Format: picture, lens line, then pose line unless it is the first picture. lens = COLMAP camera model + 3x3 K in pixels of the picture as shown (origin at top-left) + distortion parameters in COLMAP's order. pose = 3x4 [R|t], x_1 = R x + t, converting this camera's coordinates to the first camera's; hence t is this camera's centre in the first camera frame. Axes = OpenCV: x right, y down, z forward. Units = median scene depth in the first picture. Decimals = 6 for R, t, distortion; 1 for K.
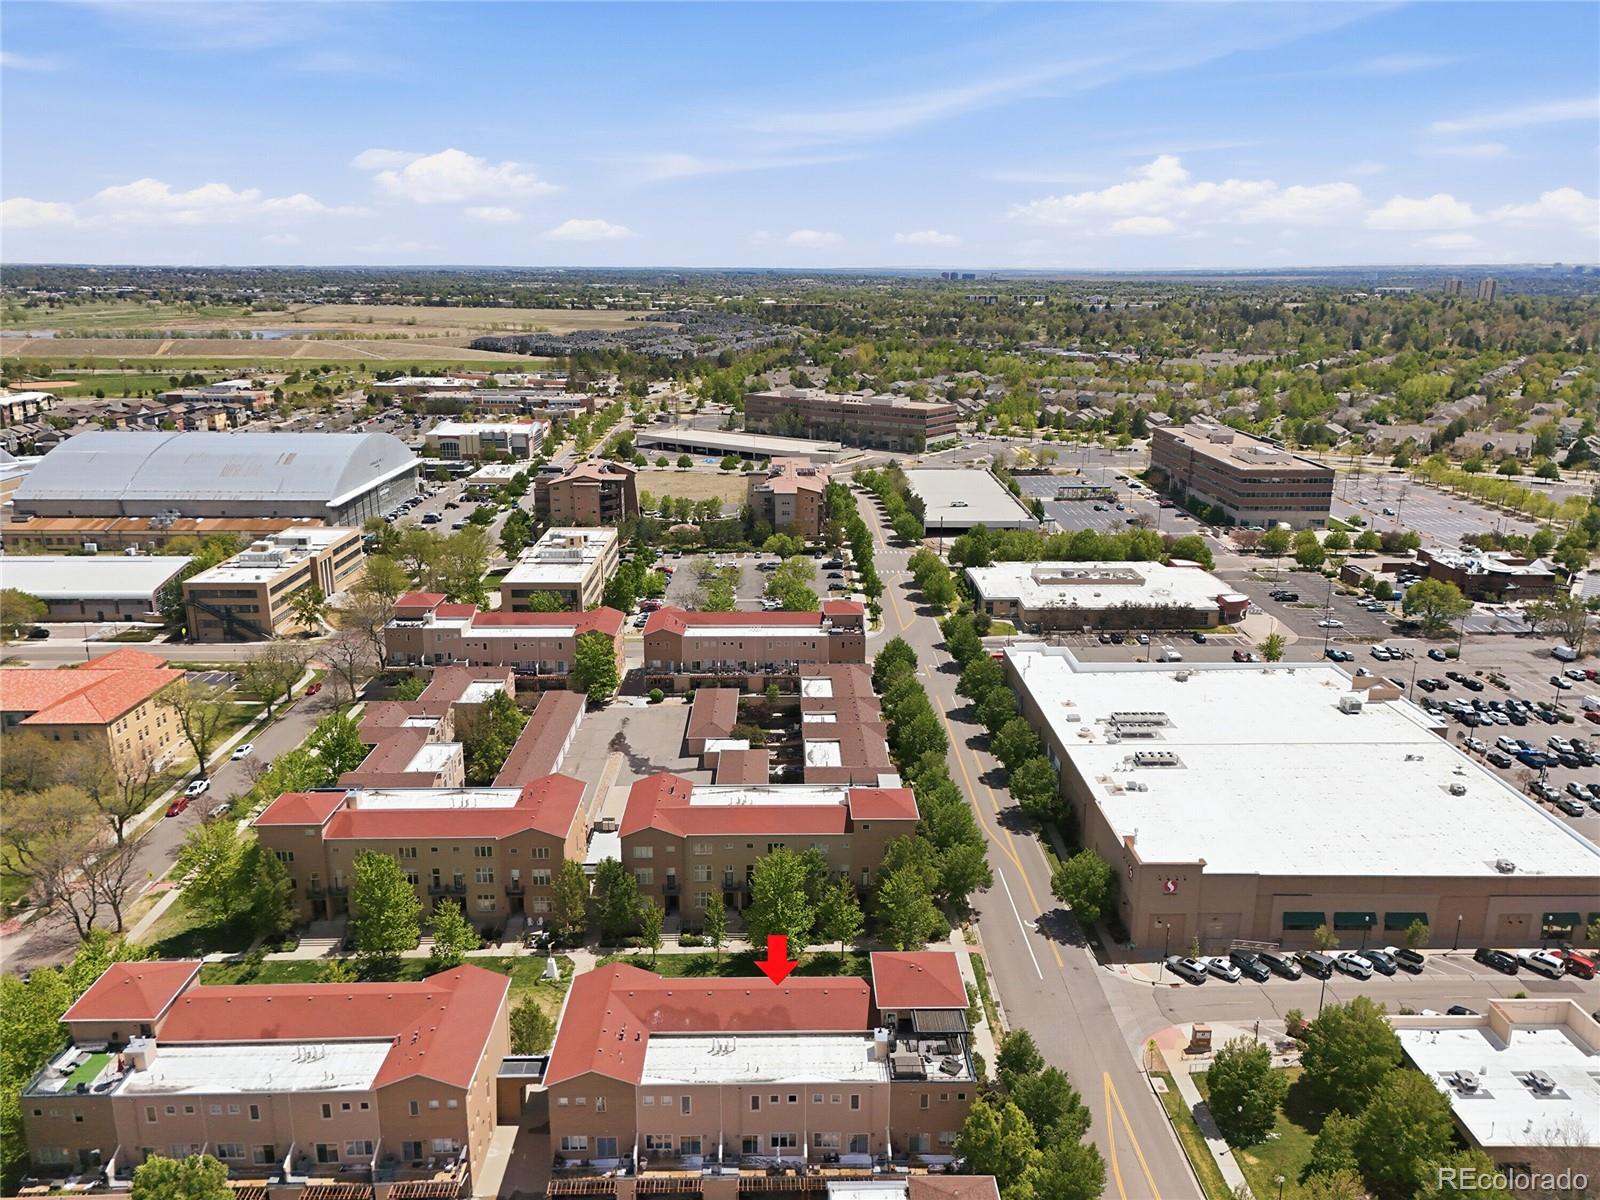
lens RADIAL K [[1186.6, 0, 803.2], [0, 1186.6, 596.0], [0, 0, 1]] dist [0.087562, -0.086016]
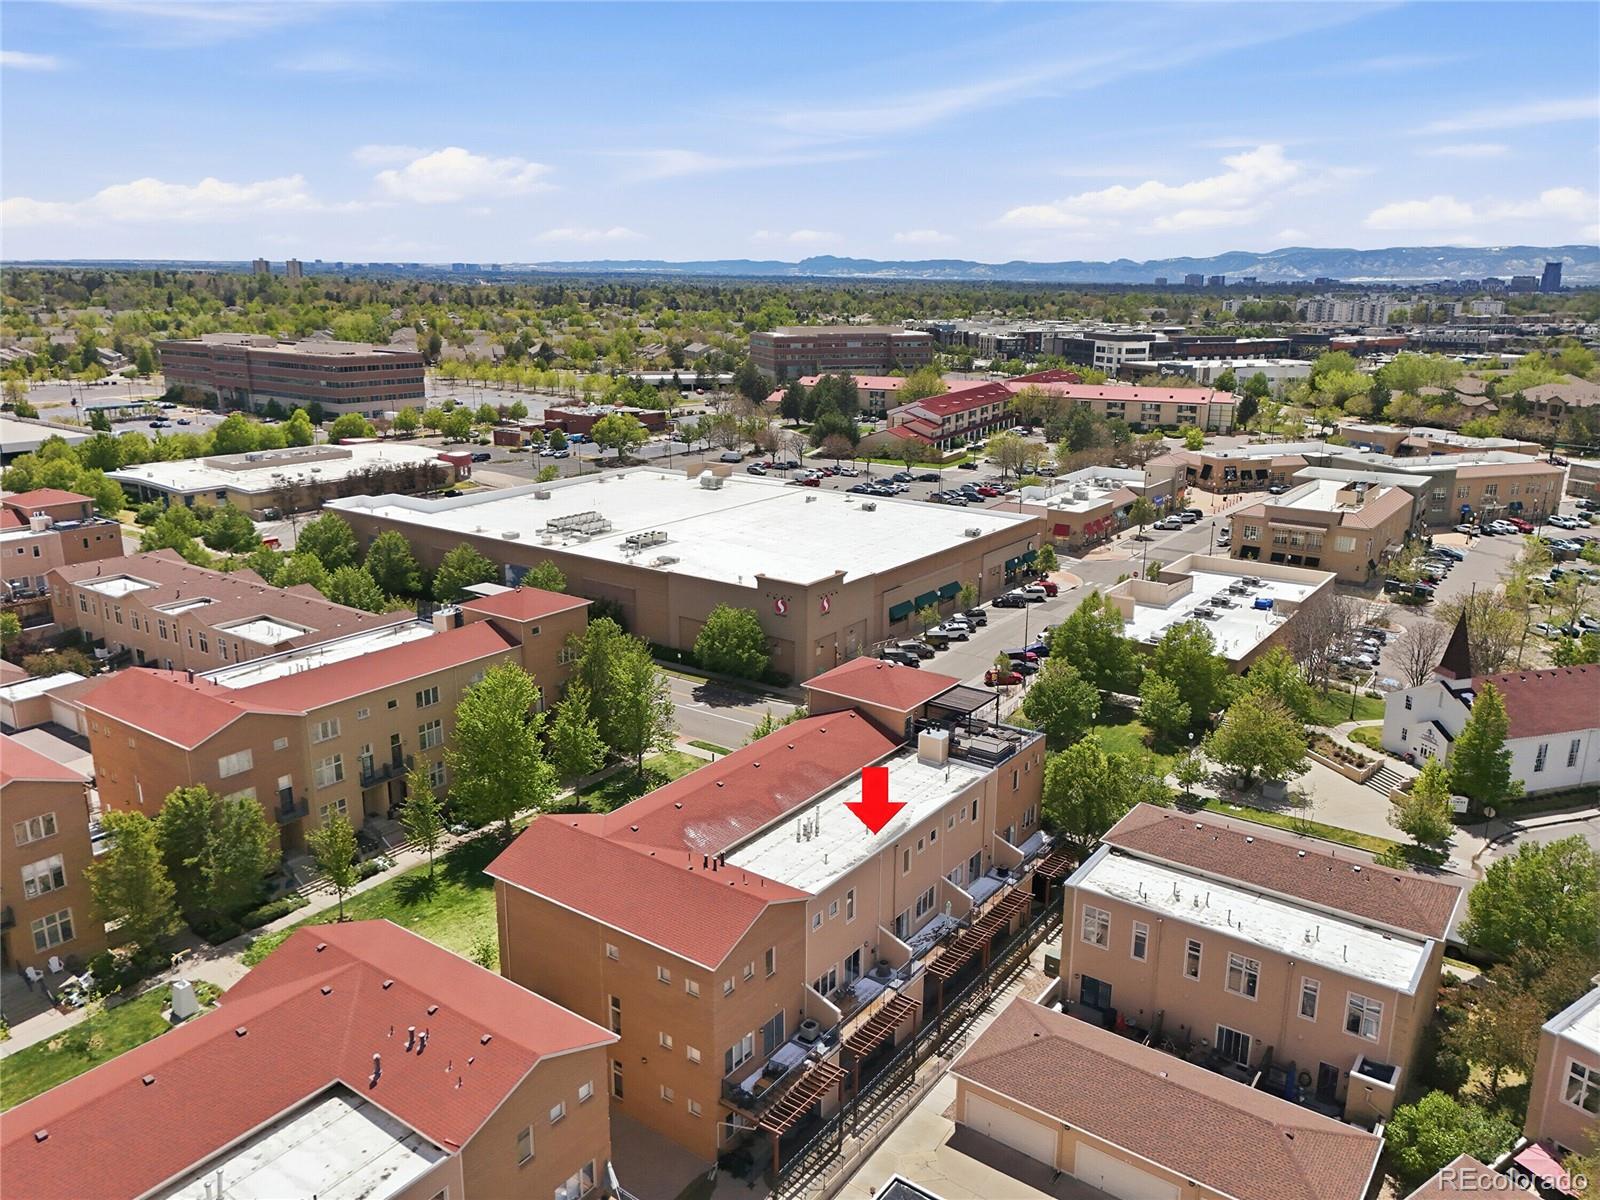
lens RADIAL K [[1186.6, 0, 803.2], [0, 1186.6, 596.0], [0, 0, 1]] dist [0.087562, -0.086016]
pose [[0.599939, -0.206668, 0.772892, -0.408563], [0.210087, 0.972853, 0.097061, 0.141459], [-0.771969, 0.104143, 0.627071, 0.432855]]
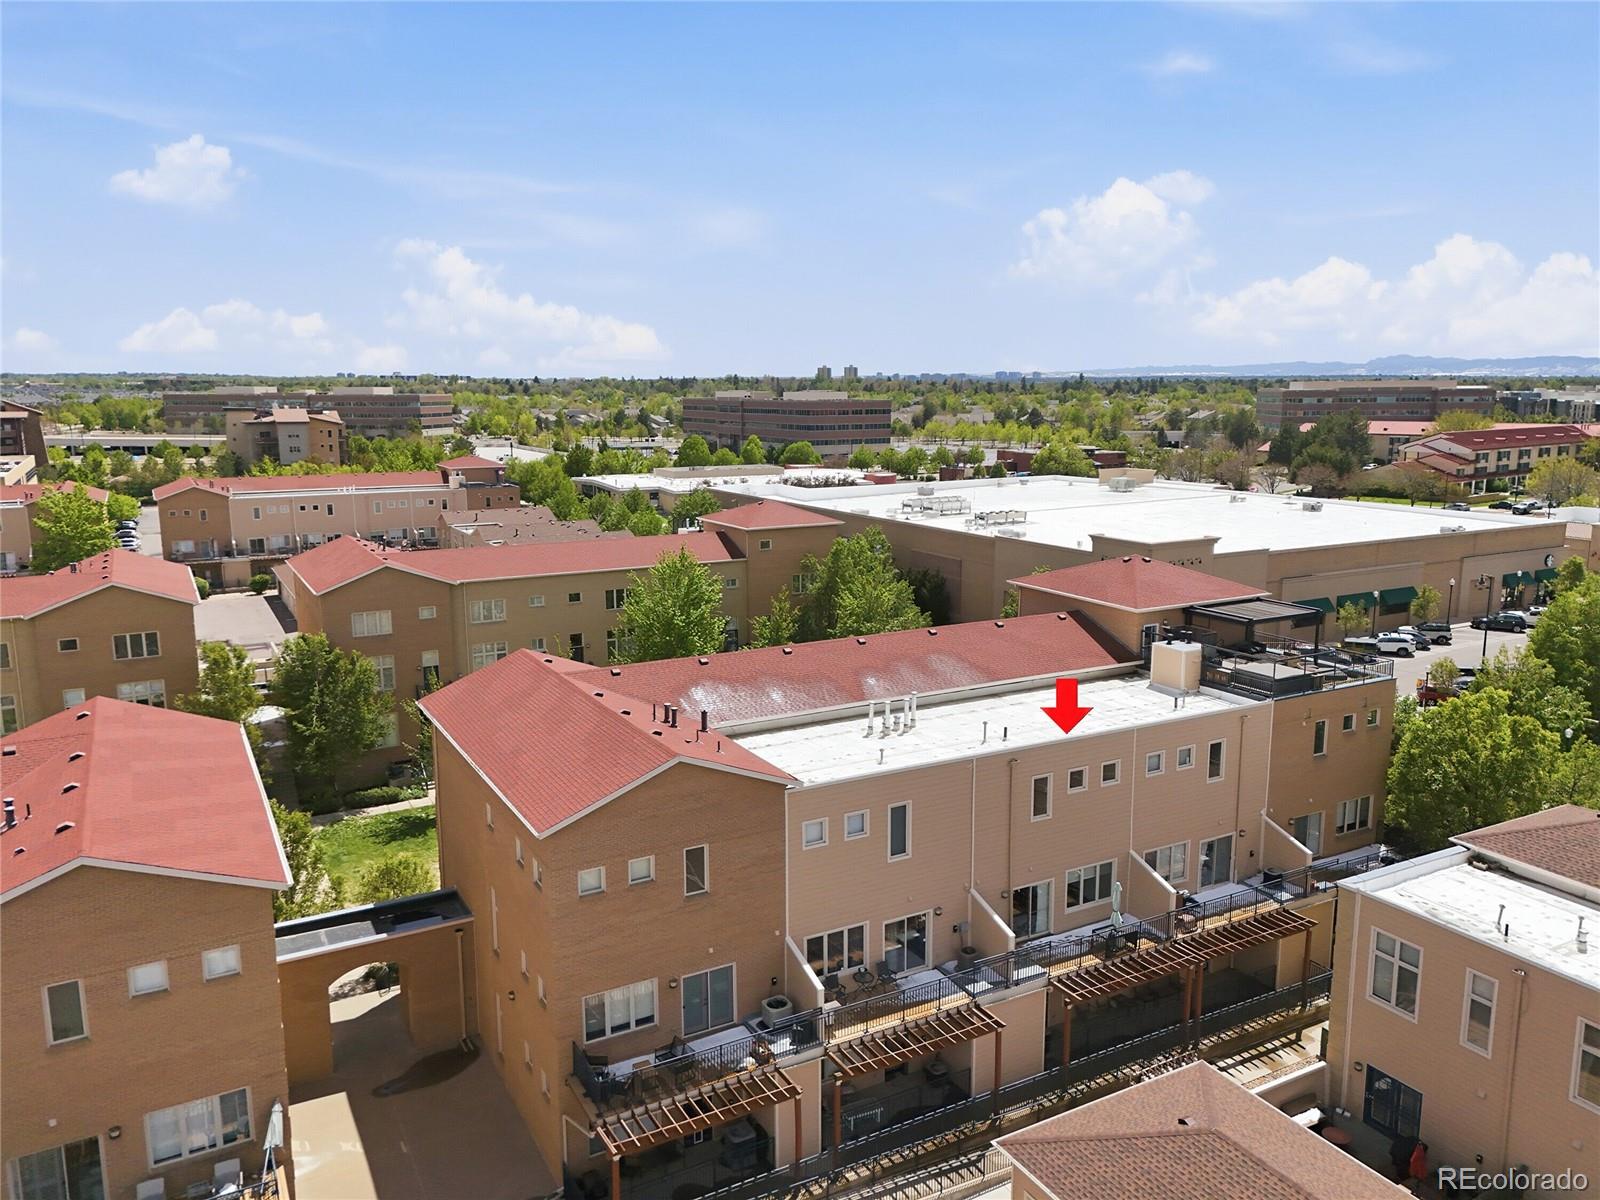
lens RADIAL K [[1177.2, 0, 798.8], [0, 1177.2, 604.9], [0, 0, 1]] dist [0.085445, -0.076650]
pose [[0.884237, -0.091070, 0.458073, -0.208995], [0.131209, 0.989743, -0.056505, 0.265194], [-0.448229, 0.110067, 0.887117, 0.483181]]
